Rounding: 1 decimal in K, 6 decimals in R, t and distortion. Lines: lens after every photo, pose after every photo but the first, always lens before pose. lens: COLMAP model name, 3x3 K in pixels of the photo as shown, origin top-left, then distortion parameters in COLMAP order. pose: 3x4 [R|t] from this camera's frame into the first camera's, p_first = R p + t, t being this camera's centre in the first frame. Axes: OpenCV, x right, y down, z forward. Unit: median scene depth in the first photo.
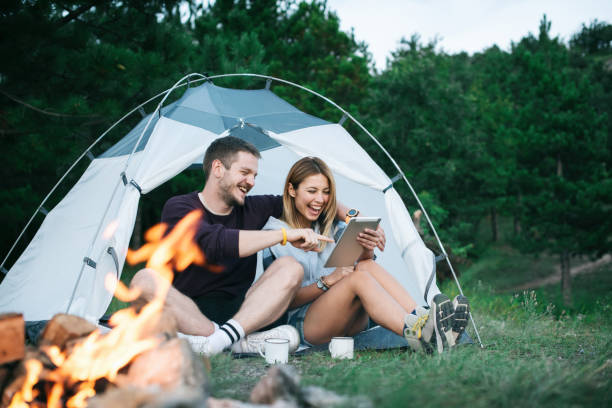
lens RADIAL K [[872.1, 0, 297.9], [0, 872.1, 207.1], [0, 0, 1]] dist [-0.053698, 0.000000]
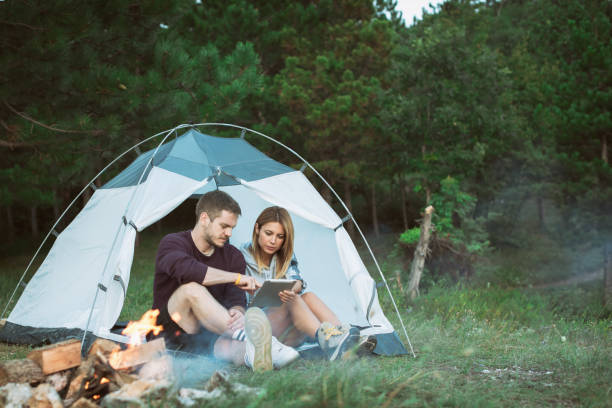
lens RADIAL K [[1071.0, 0, 300.7], [0, 1071.0, 202.3], [0, 0, 1]] dist [-0.112362, 0.000000]
pose [[0.999589, 0.014449, -0.024749, 0.017622], [-0.013731, 0.999487, 0.028925, -0.020155], [0.025154, -0.028573, 0.999275, -0.103549]]
